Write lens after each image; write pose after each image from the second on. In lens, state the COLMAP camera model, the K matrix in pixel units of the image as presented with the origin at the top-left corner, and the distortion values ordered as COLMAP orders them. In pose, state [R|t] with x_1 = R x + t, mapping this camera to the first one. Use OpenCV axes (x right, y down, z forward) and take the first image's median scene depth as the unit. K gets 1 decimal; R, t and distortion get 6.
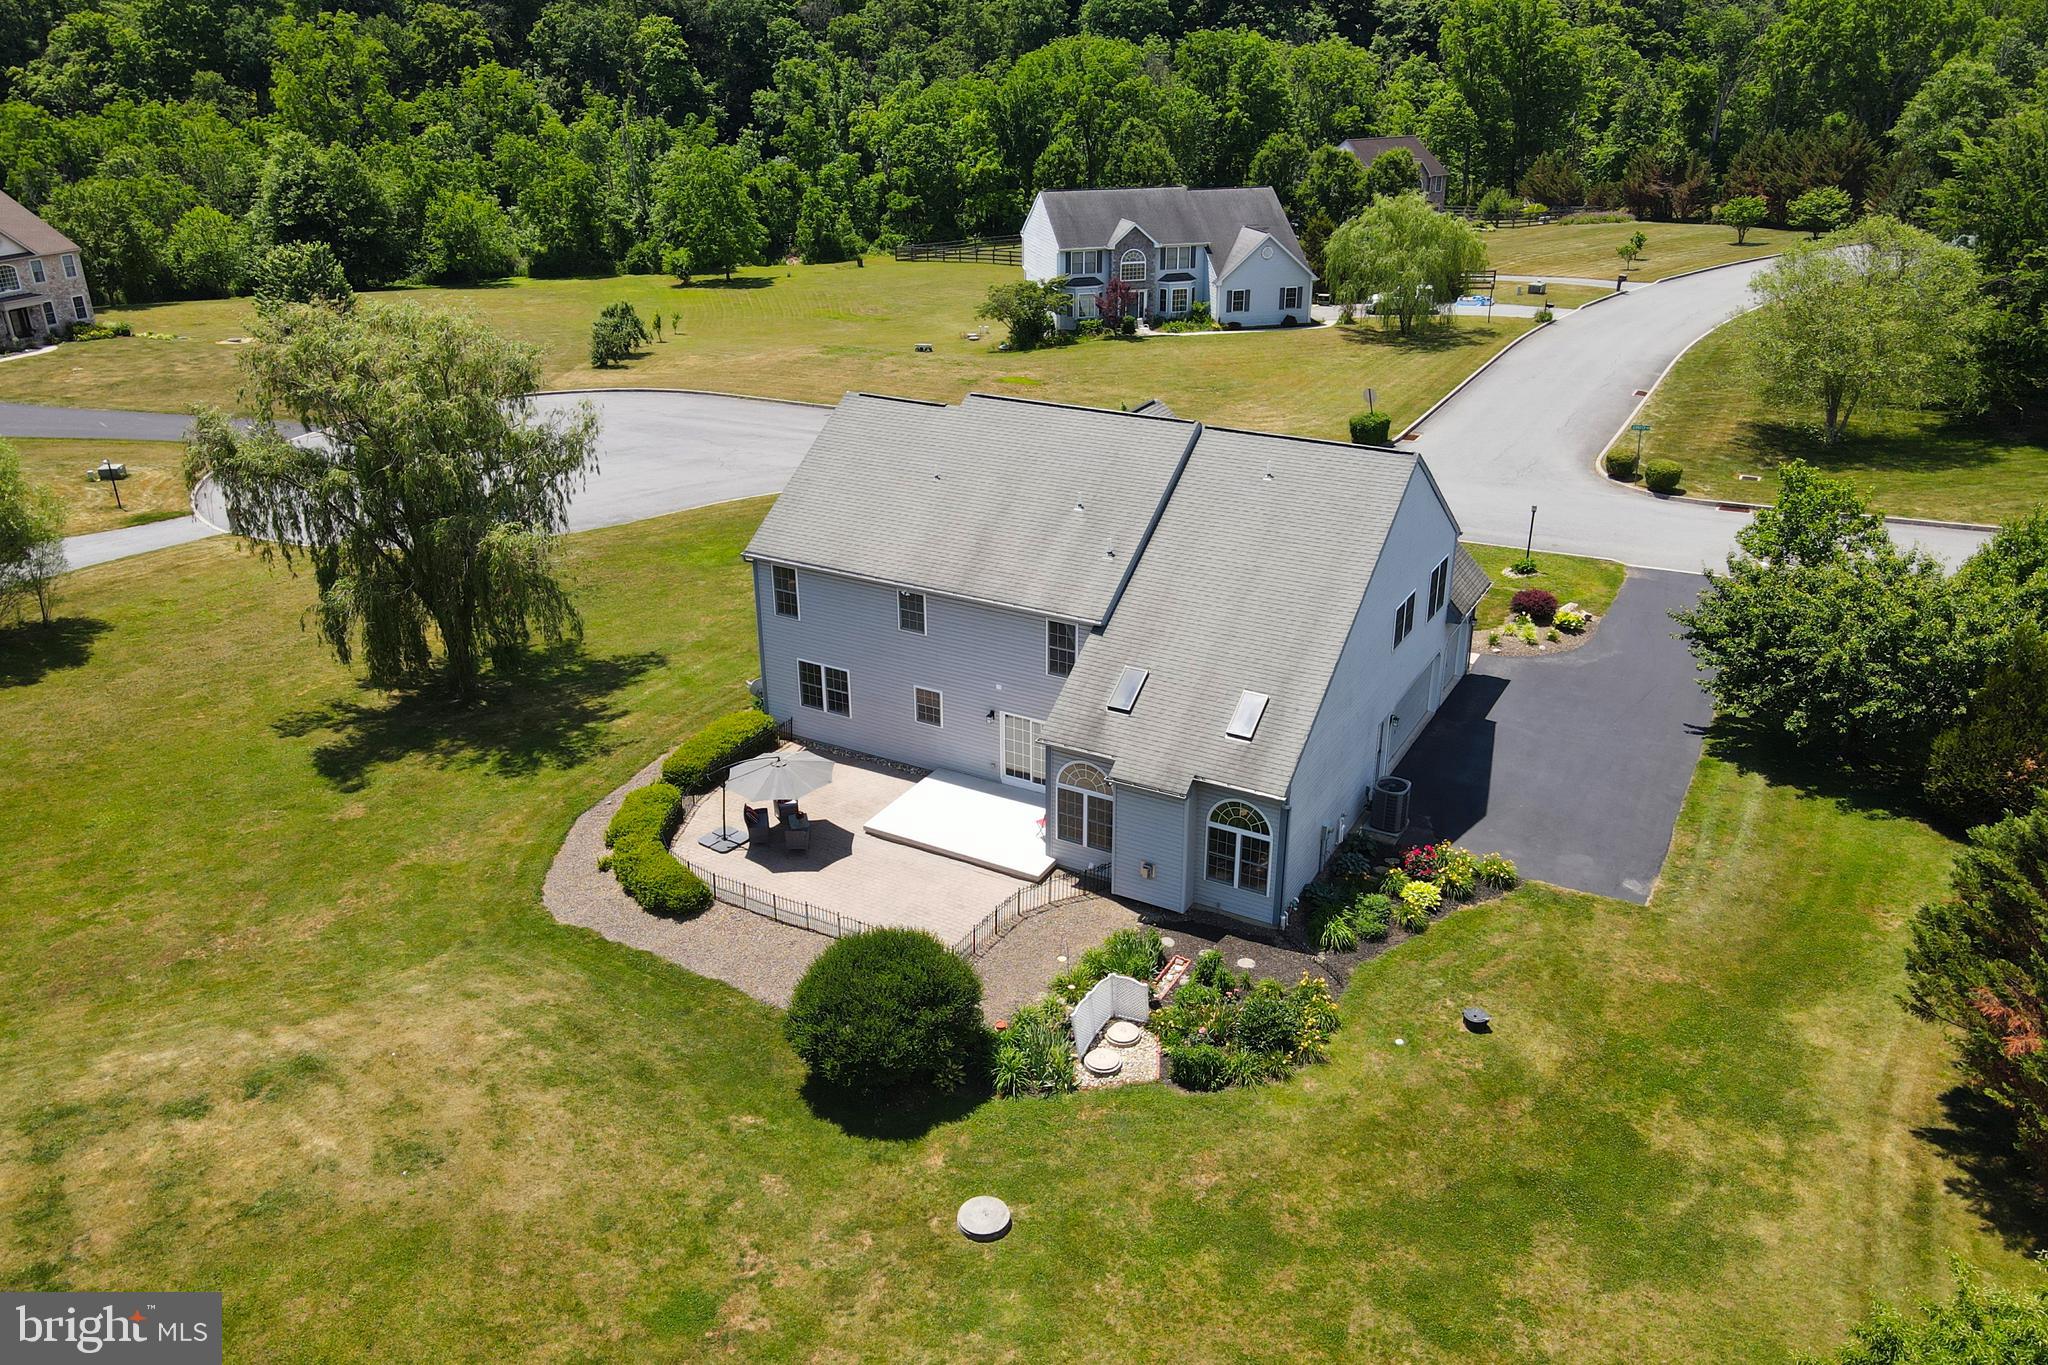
lens RADIAL K [[1501.6, 0, 1028.7], [0, 1501.6, 646.0], [0, 0, 1]] dist [0.007783, 0.004473]
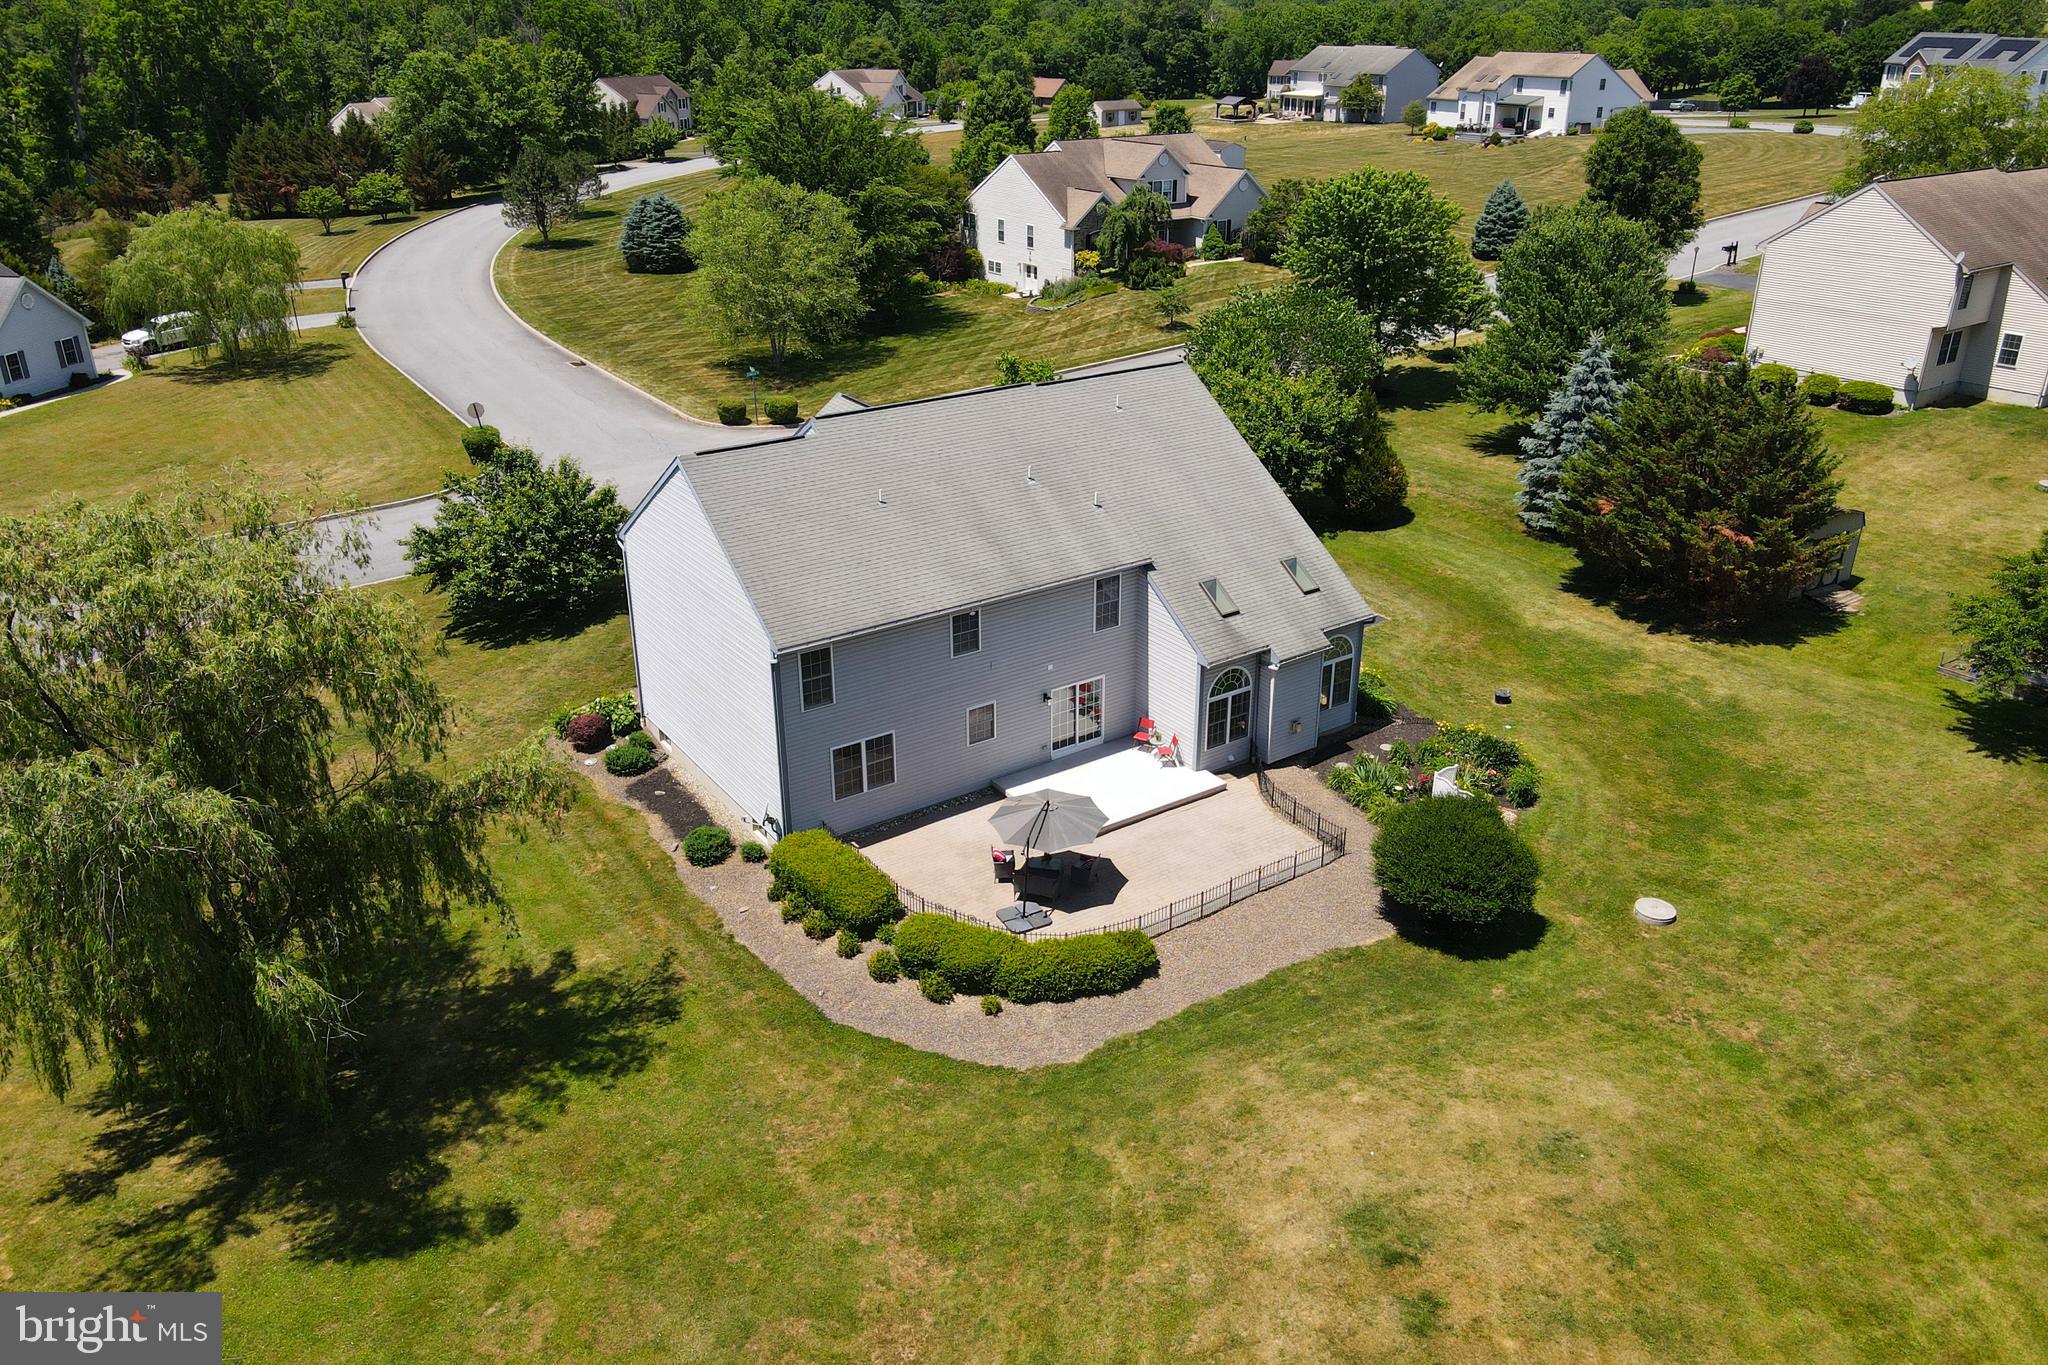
lens RADIAL K [[1478.9, 0, 1024.0], [0, 1478.9, 682.5], [0, 0, 1]] dist [0.002092, 0.005216]
pose [[0.442237, -0.366778, 0.818474, -0.825377], [0.341306, 0.912724, 0.224599, -0.188176], [-0.829419, 0.180024, 0.528824, 0.472030]]
